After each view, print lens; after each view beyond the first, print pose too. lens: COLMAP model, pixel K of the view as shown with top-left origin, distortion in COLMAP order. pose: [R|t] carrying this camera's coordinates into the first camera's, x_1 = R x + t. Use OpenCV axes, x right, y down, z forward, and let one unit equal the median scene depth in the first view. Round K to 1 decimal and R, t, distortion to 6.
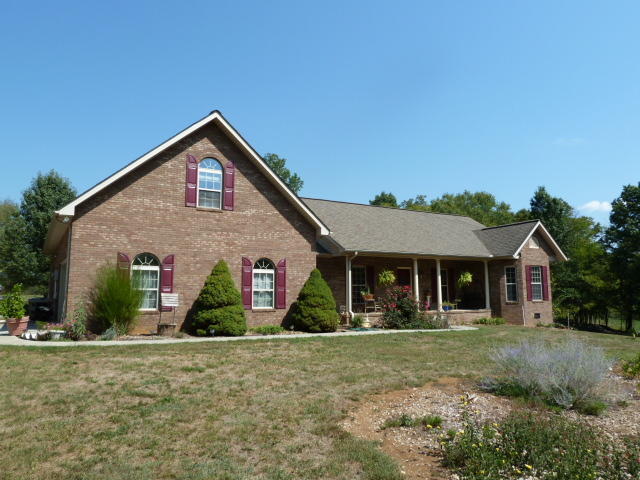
lens RADIAL K [[477.4, 0, 322.9], [0, 477.4, 230.1], [0, 0, 1]] dist [-0.035595, -0.001073]
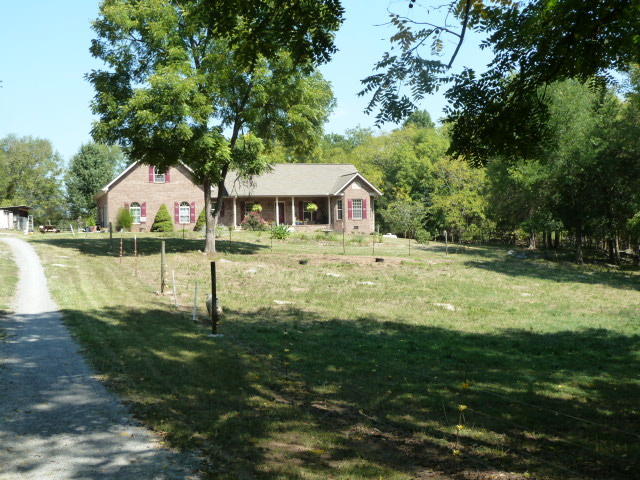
lens RADIAL K [[846.7, 0, 320.0], [0, 846.7, 221.3], [0, 0, 1]] dist [0.020453, 0.039254]
pose [[0.971899, -0.020472, -0.234504, 1.084891], [0.048946, 0.992013, 0.116255, -0.215038], [0.230251, -0.124466, 0.965139, -2.081797]]
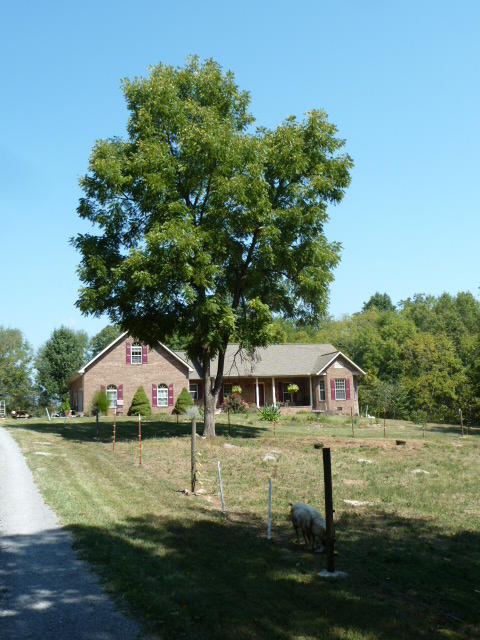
lens RADIAL K [[777.6, 0, 240.0], [0, 777.6, 320.0], [0, 0, 1]] dist [0.014226, -0.016025]
pose [[0.964417, -0.061940, -0.257029, 0.861164], [0.064986, 0.997881, 0.003364, -0.165485], [0.256276, -0.019948, 0.966398, -1.766735]]
